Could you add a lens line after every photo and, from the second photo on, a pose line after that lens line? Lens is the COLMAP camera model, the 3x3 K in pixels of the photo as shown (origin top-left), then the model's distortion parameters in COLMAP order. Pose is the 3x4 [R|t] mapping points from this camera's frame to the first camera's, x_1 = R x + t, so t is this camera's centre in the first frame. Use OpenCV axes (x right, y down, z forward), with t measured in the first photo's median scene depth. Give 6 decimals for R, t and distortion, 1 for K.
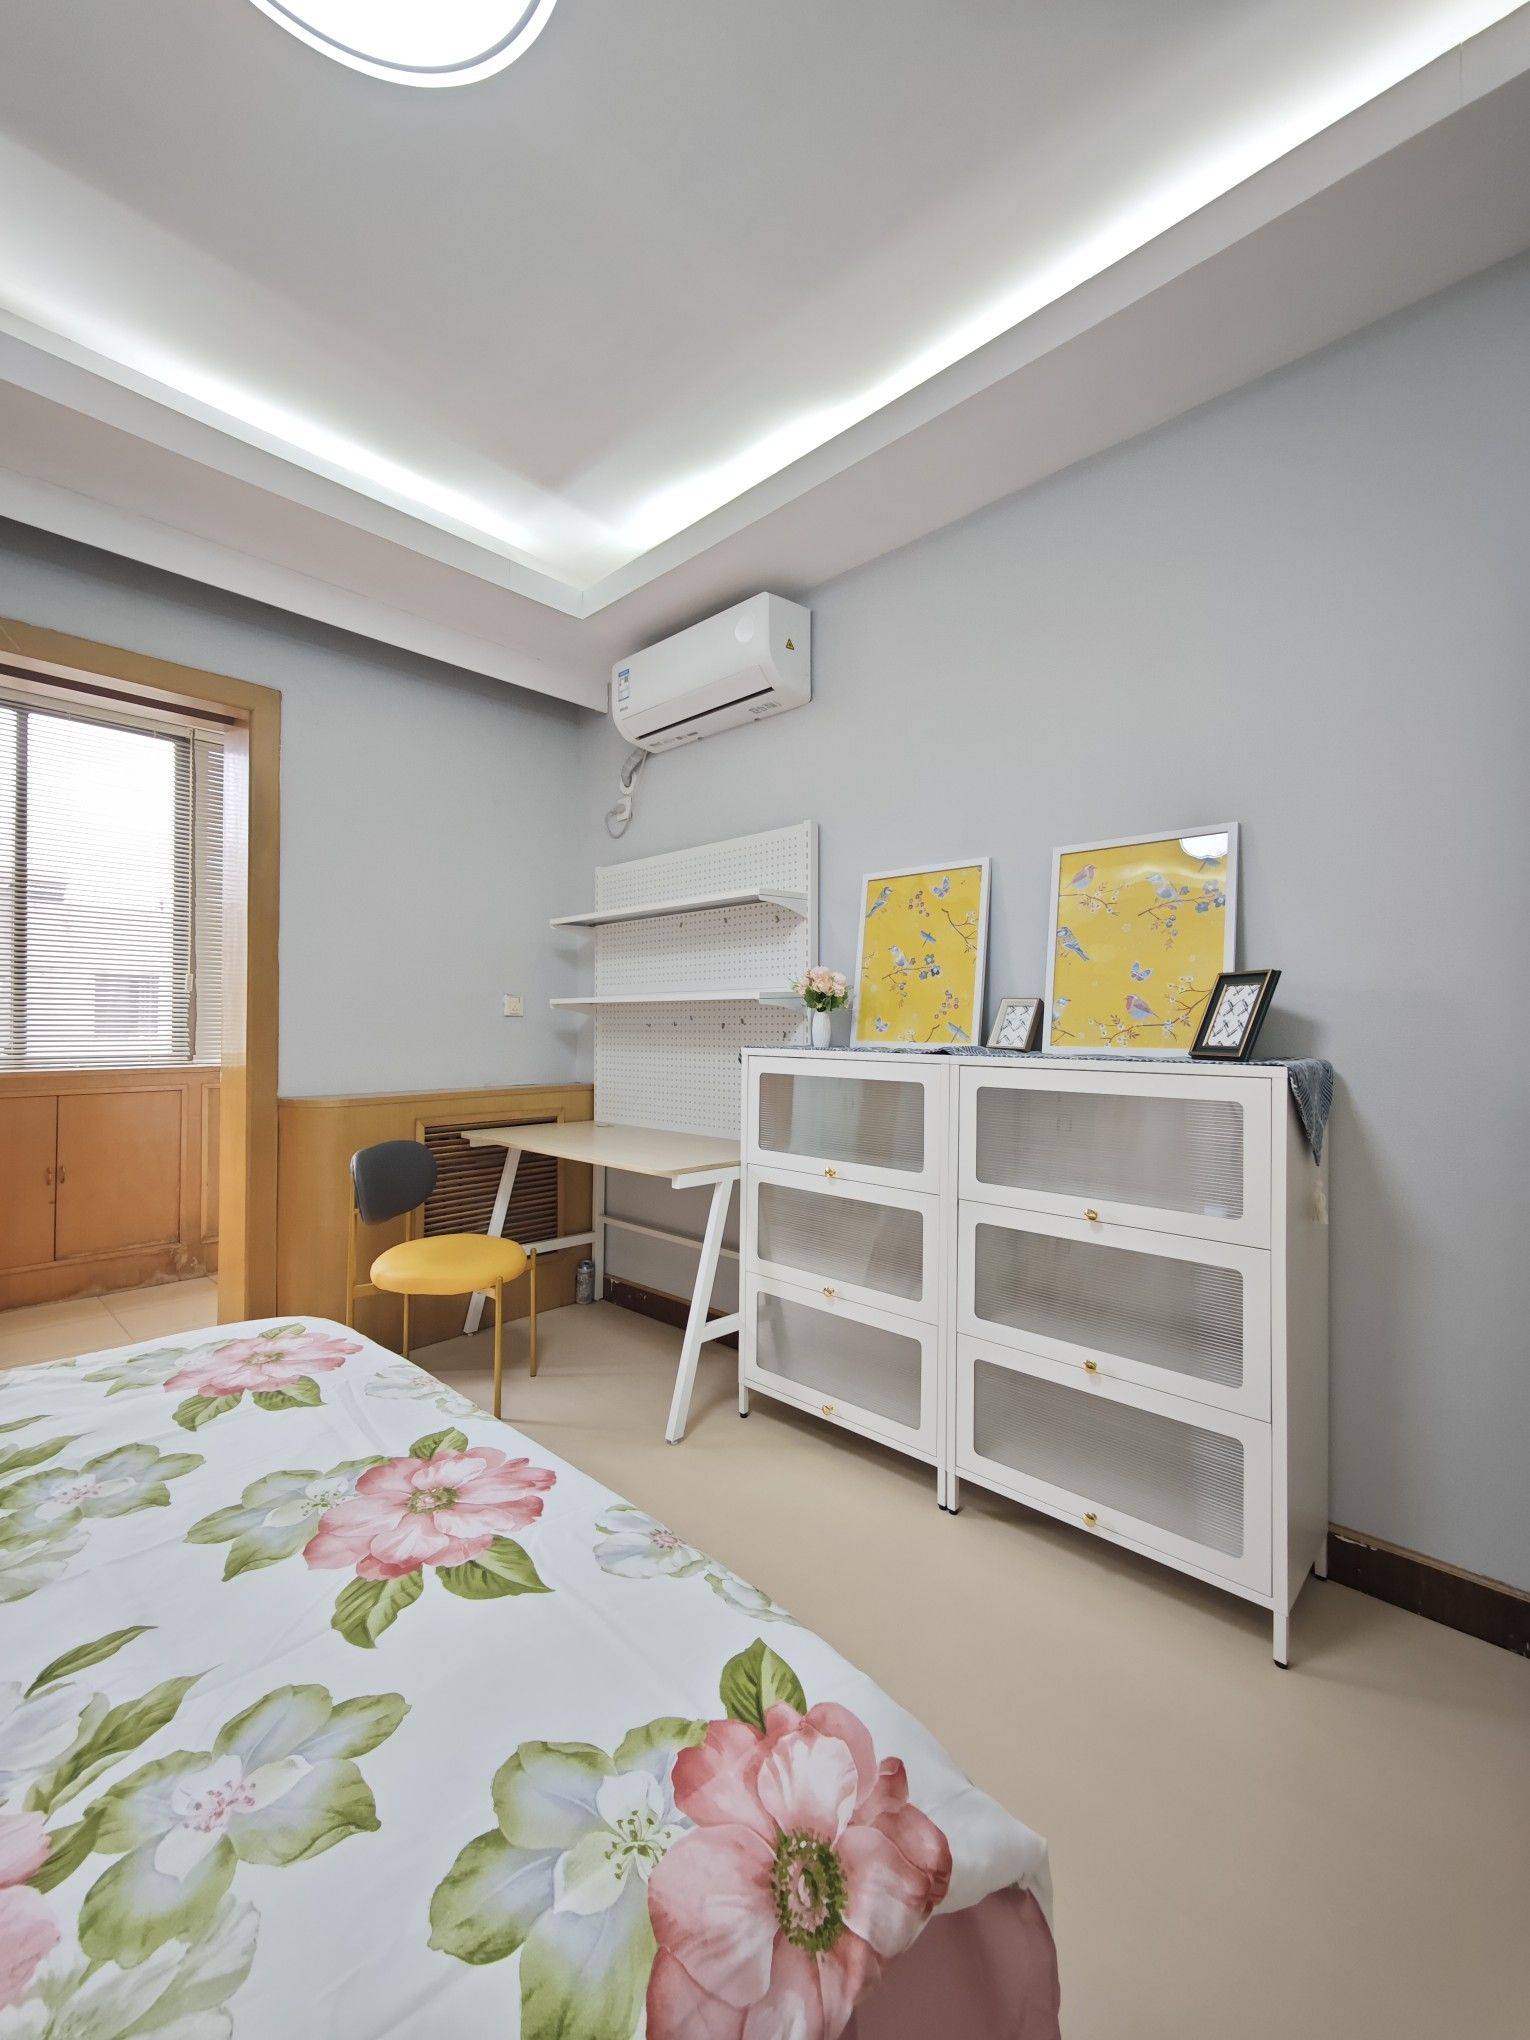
lens RADIAL K [[842.3, 0, 770.3], [0, 842.3, 1018.6], [0, 0, 1]] dist [-0.000129, 0.000819]
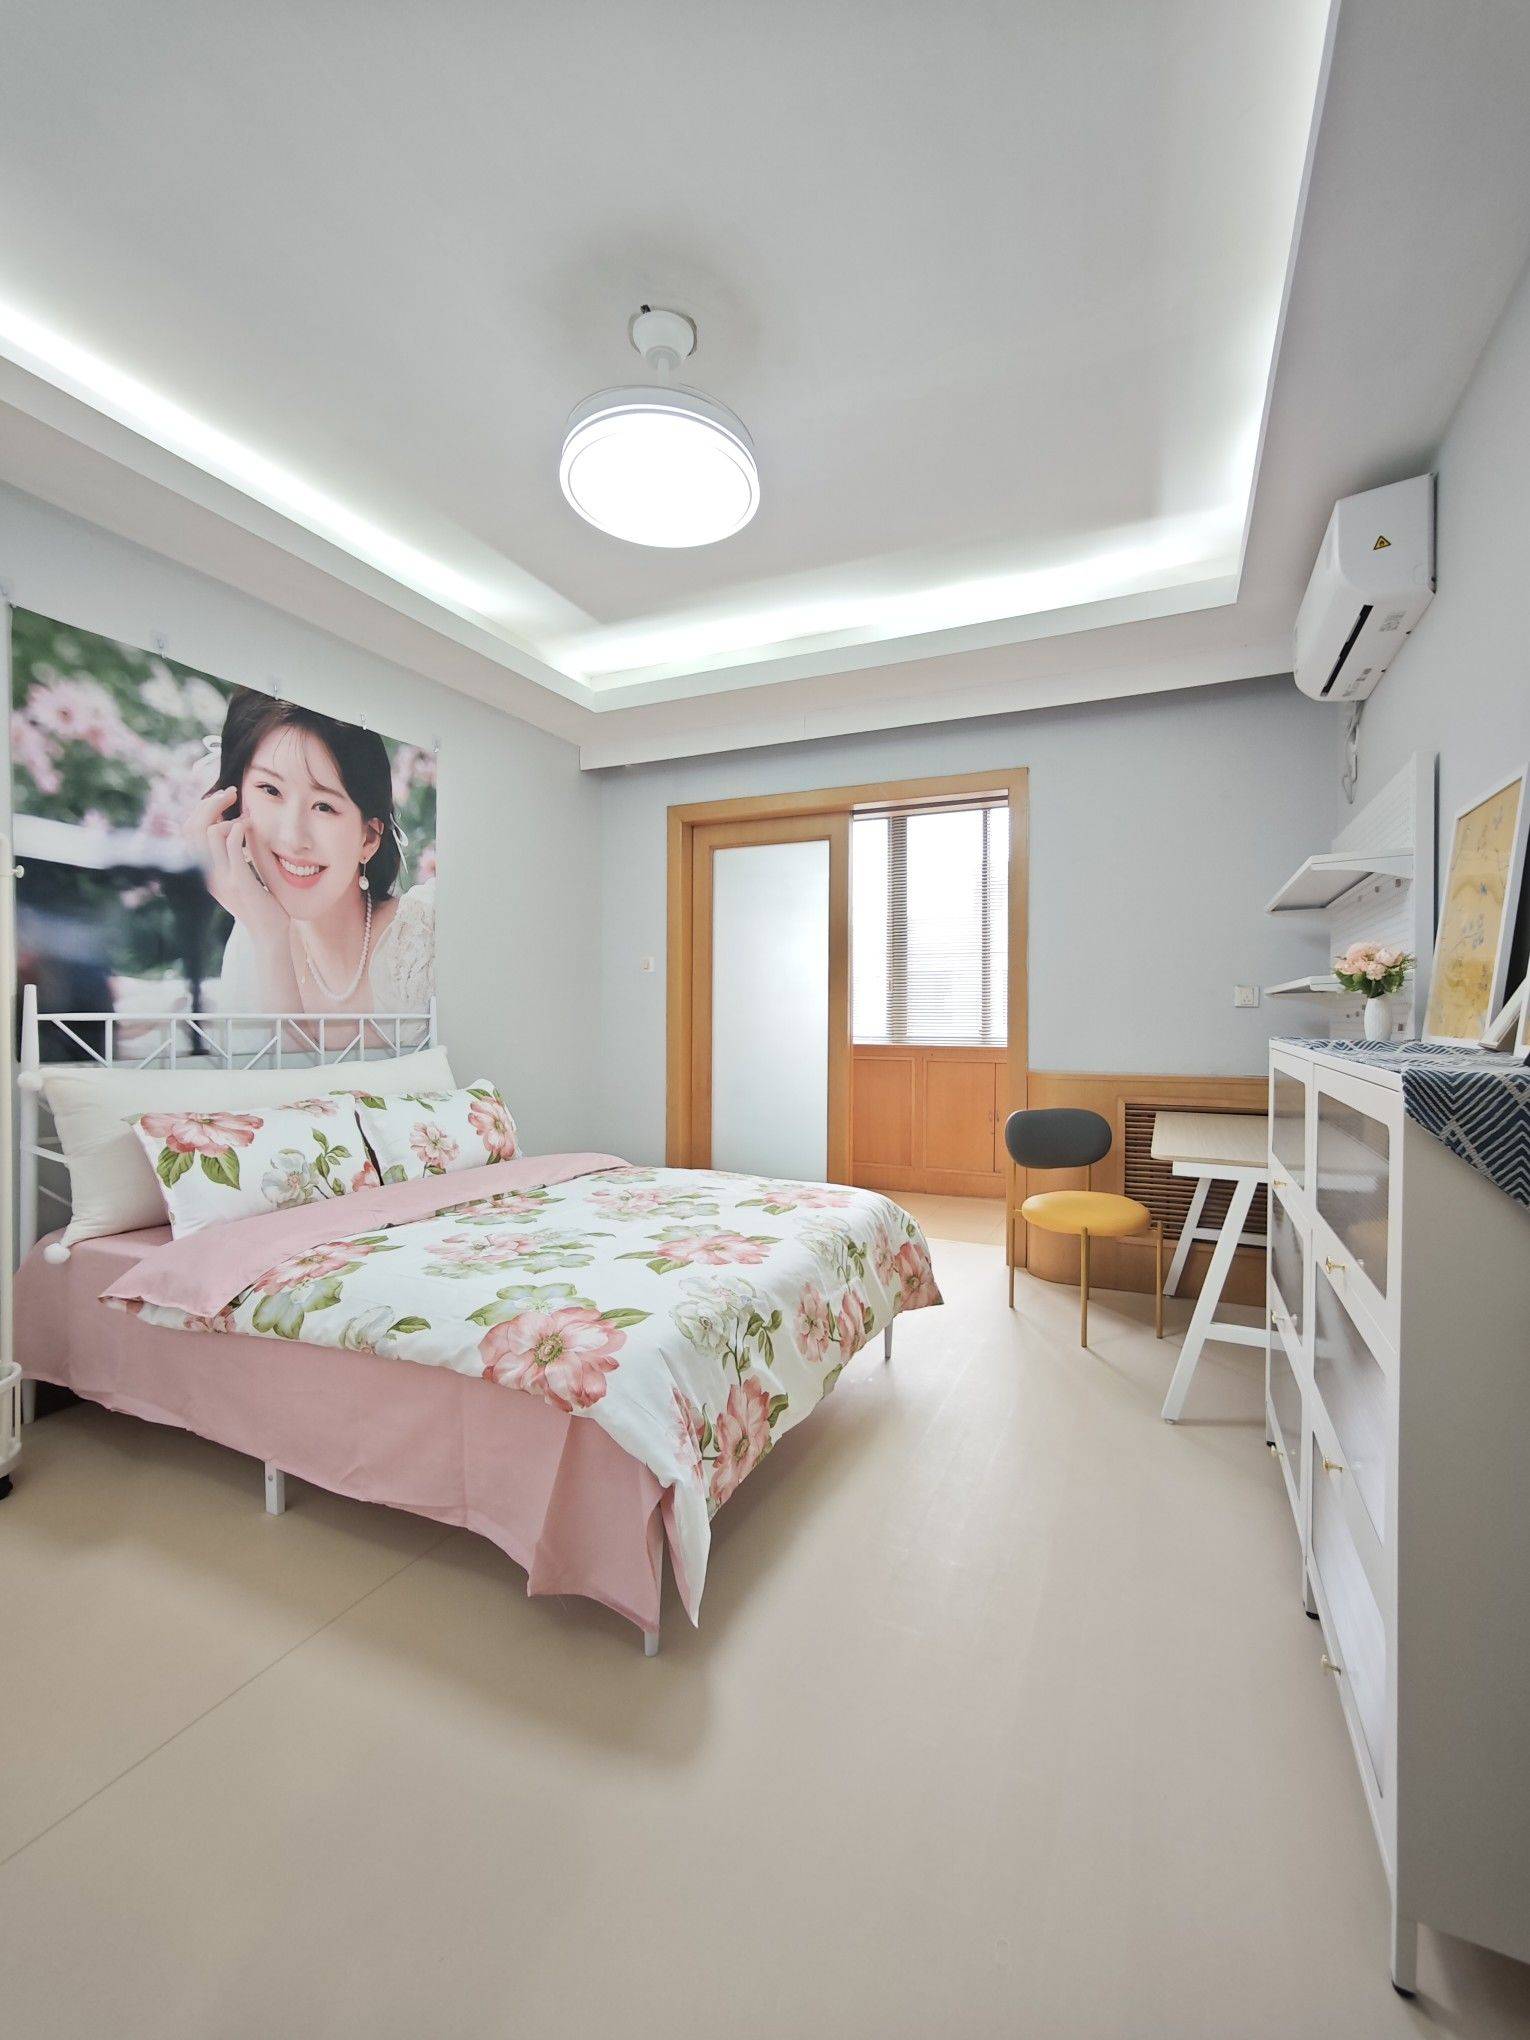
lens RADIAL K [[841.4, 0, 765.0], [0, 841.4, 1020.0], [0, 0, 1]] dist [-0.000530, 0.000189]
pose [[0.314619, 0.004207, -0.949209, 0.665587], [0.007839, 0.999945, 0.007030, 0.003558], [0.949186, -0.009653, 0.314569, 0.205966]]
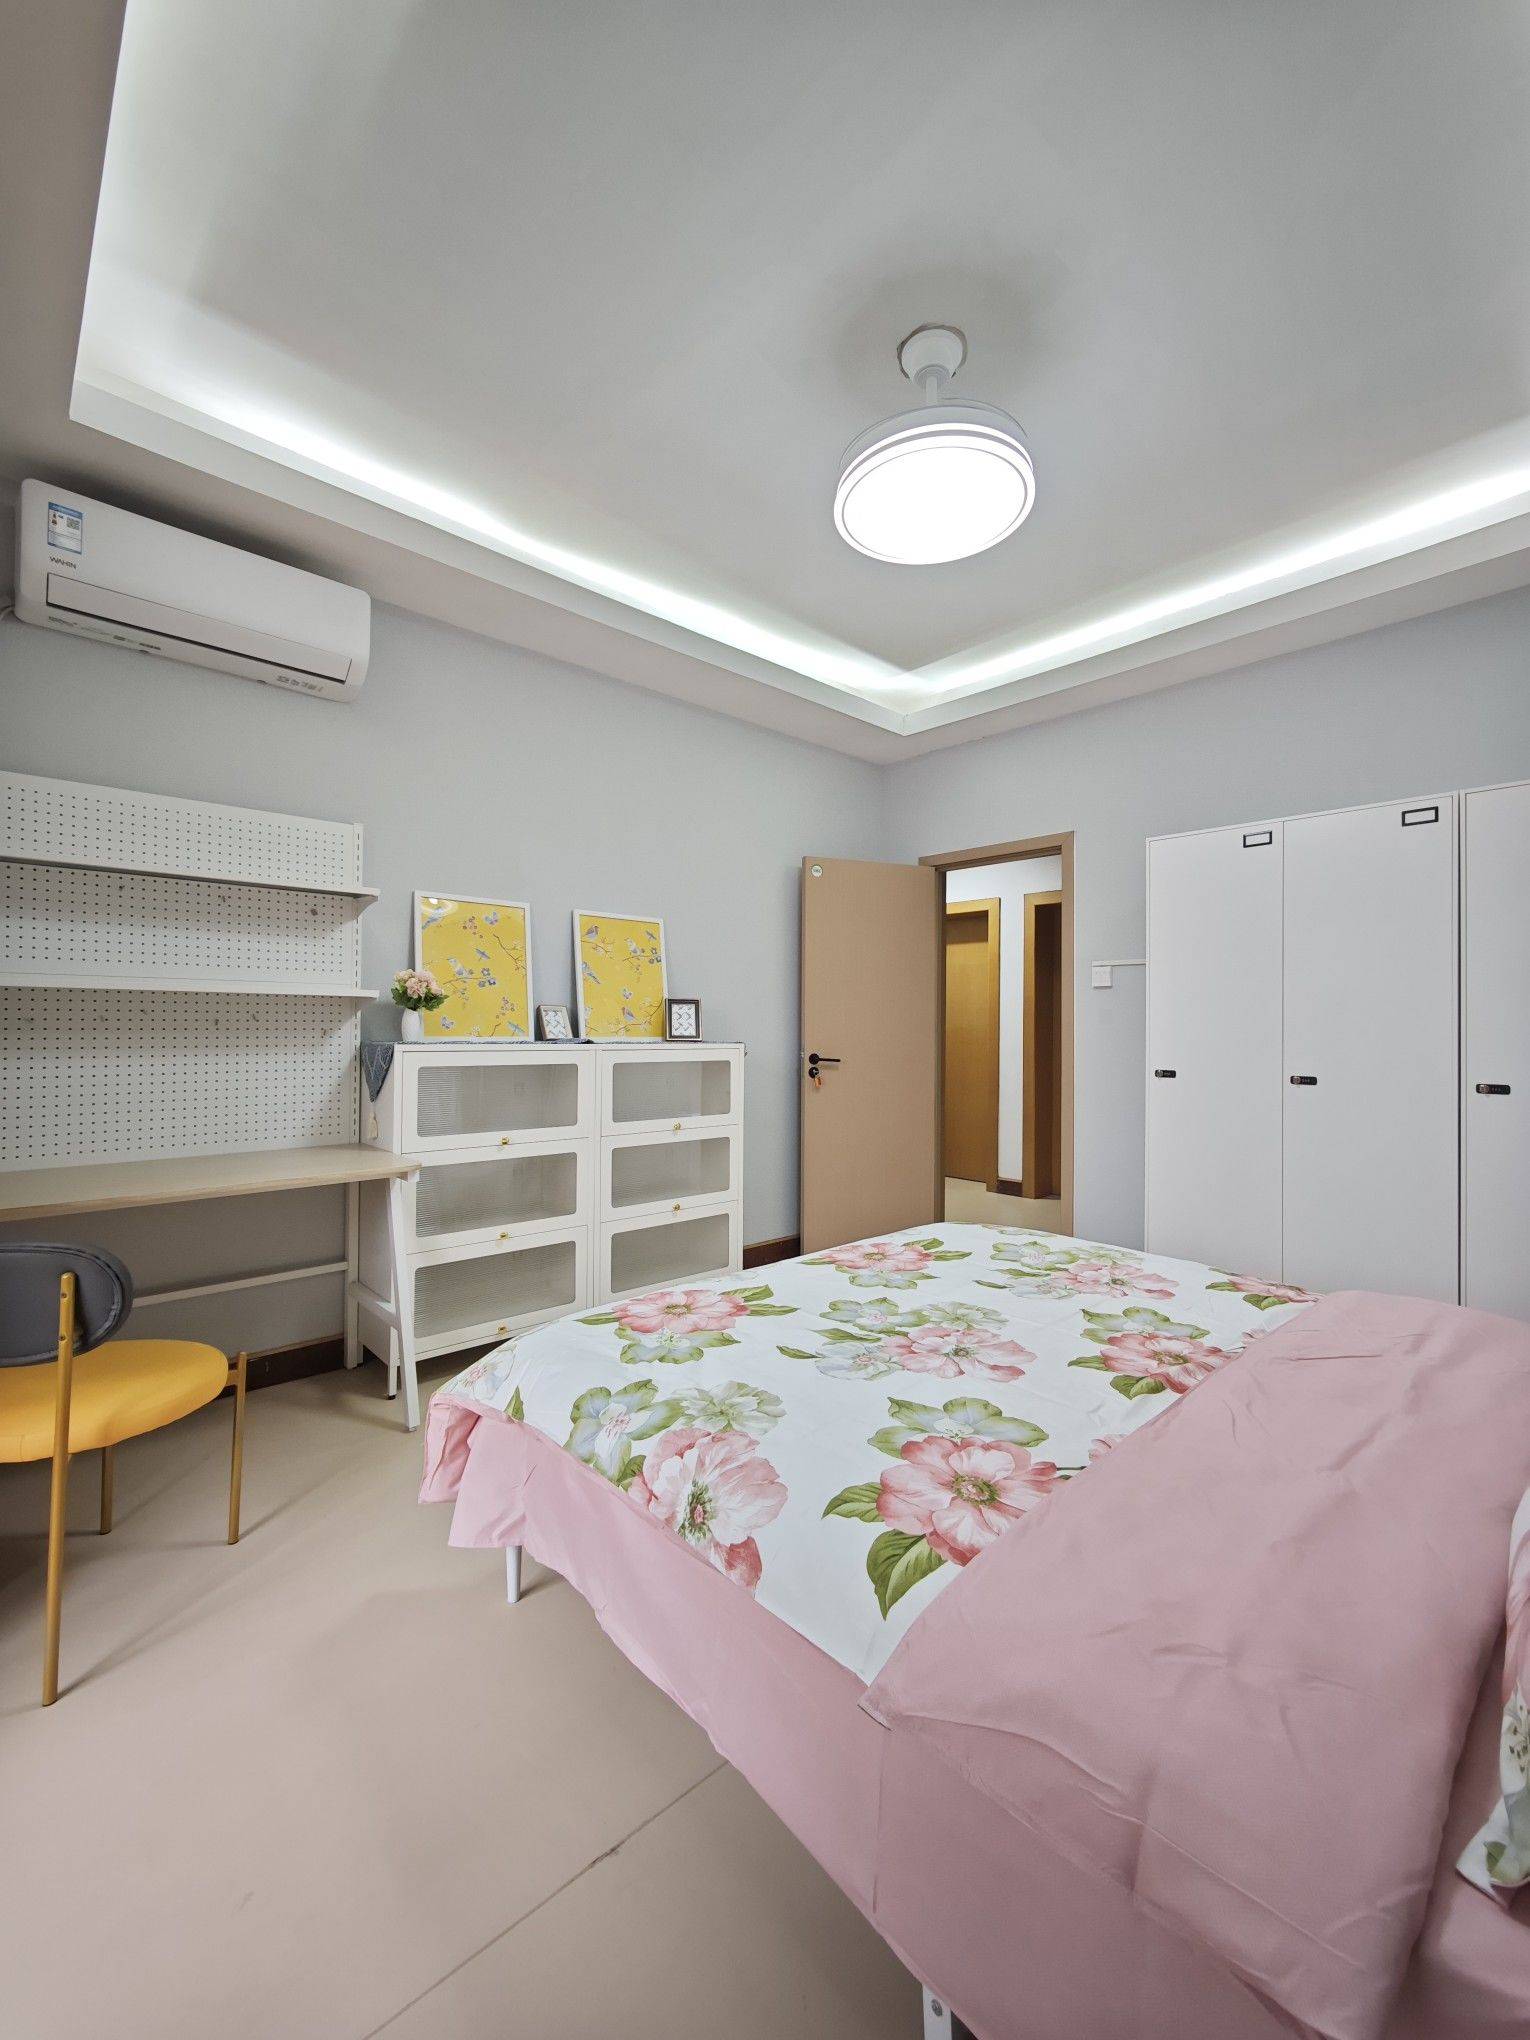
lens RADIAL K [[836.5, 0, 773.6], [0, 836.5, 1019.7], [0, 0, 1]] dist [0.000507, 0.000430]
pose [[0.073698, 0.003292, 0.997275, -1.064464], [-0.019230, 0.999813, -0.001880, -0.003967], [-0.997095, -0.019039, 0.073747, 0.472409]]
